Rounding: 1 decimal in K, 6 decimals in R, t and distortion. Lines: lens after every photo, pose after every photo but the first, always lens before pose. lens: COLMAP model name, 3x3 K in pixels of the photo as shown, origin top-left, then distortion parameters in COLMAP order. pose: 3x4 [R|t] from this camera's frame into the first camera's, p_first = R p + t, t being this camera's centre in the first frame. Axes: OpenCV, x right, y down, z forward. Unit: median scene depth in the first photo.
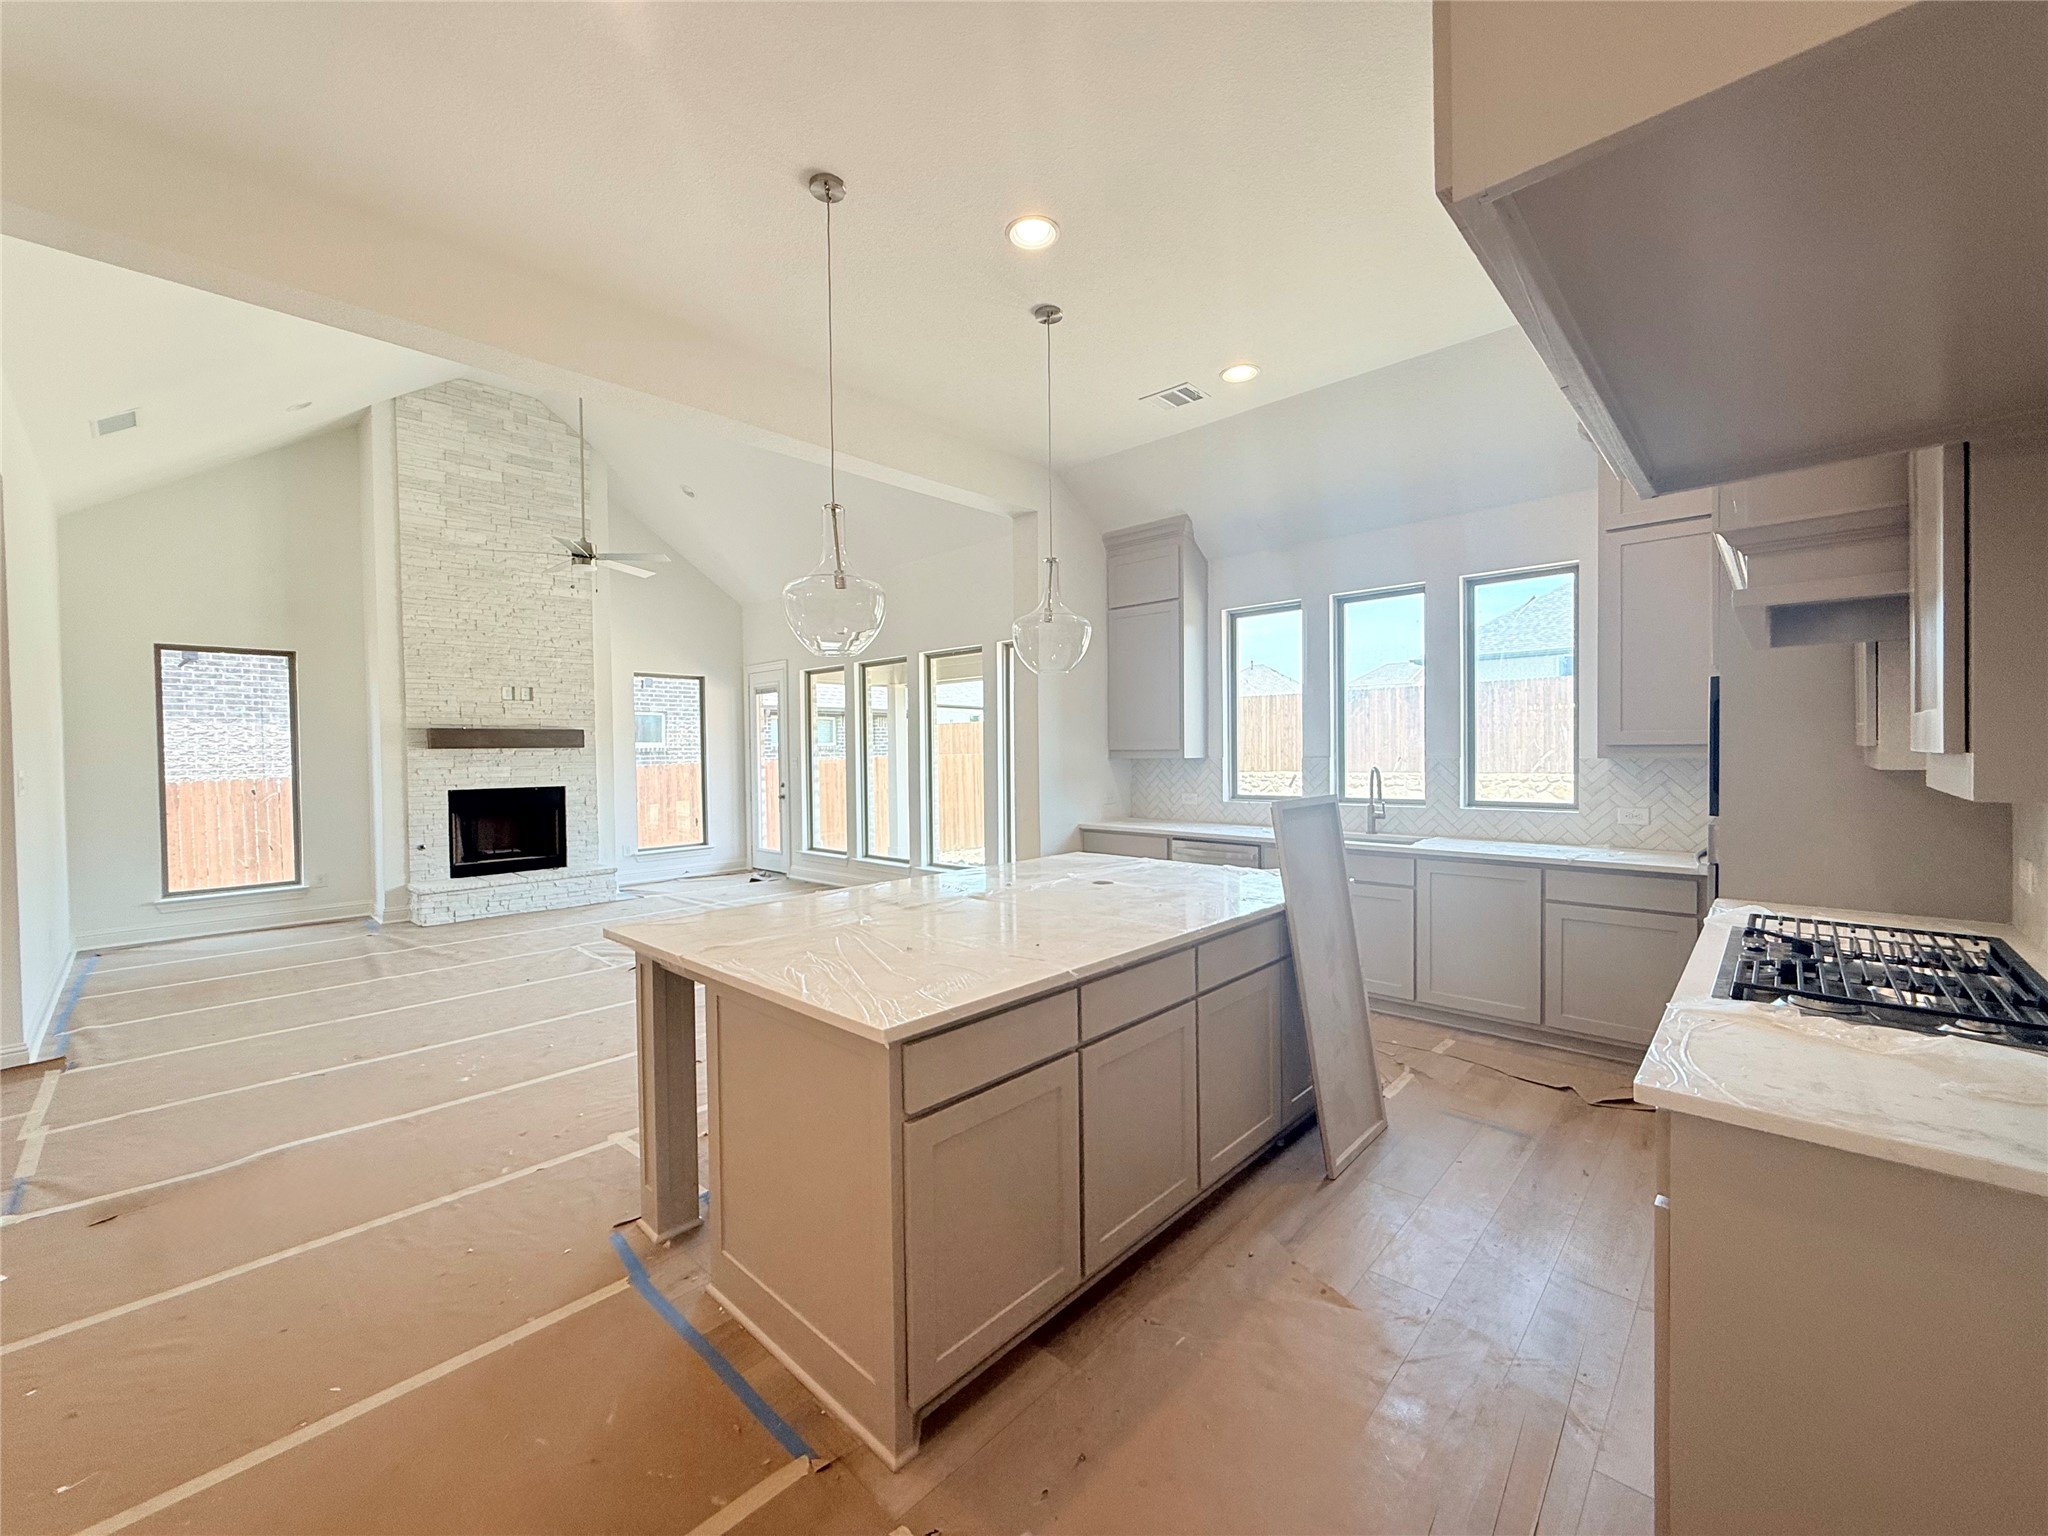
lens RADIAL K [[821.2, 0, 1016.6], [0, 821.2, 767.6], [0, 0, 1]] dist [0.000374, 0.000164]
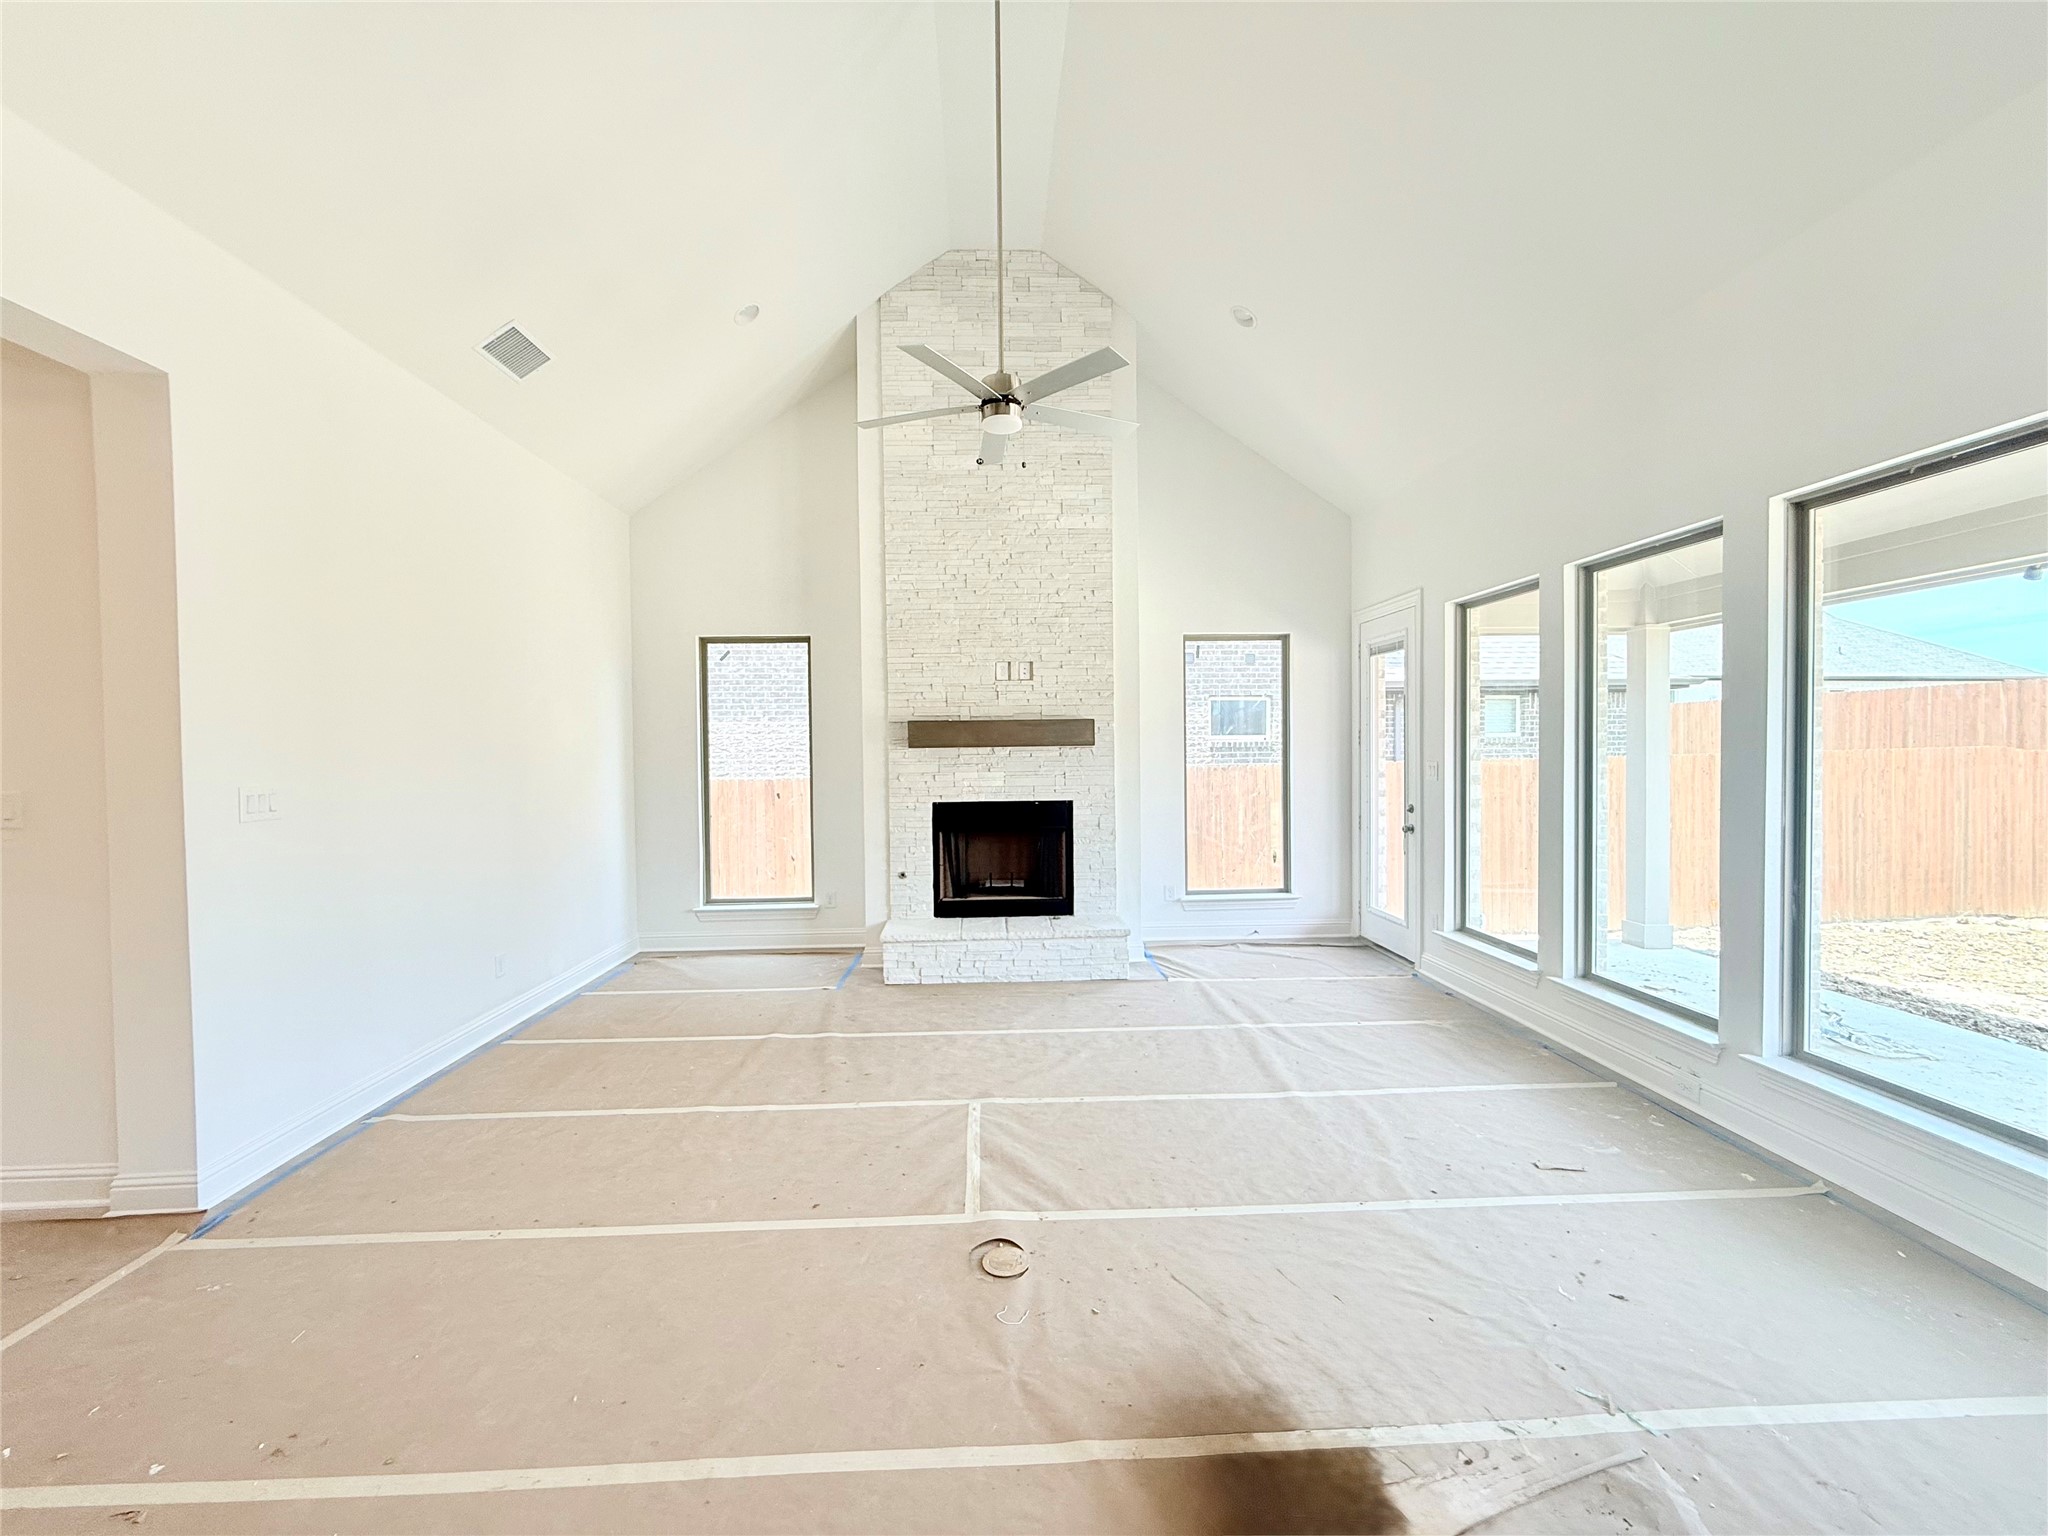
lens RADIAL K [[821.2, 0, 1016.6], [0, 821.2, 767.6], [0, 0, 1]] dist [0.000374, 0.000164]
pose [[0.718995, 0.019489, -0.694742, -0.101750], [-0.011567, 0.999804, 0.016076, -0.016578], [0.694919, -0.003522, 0.719079, 0.477091]]
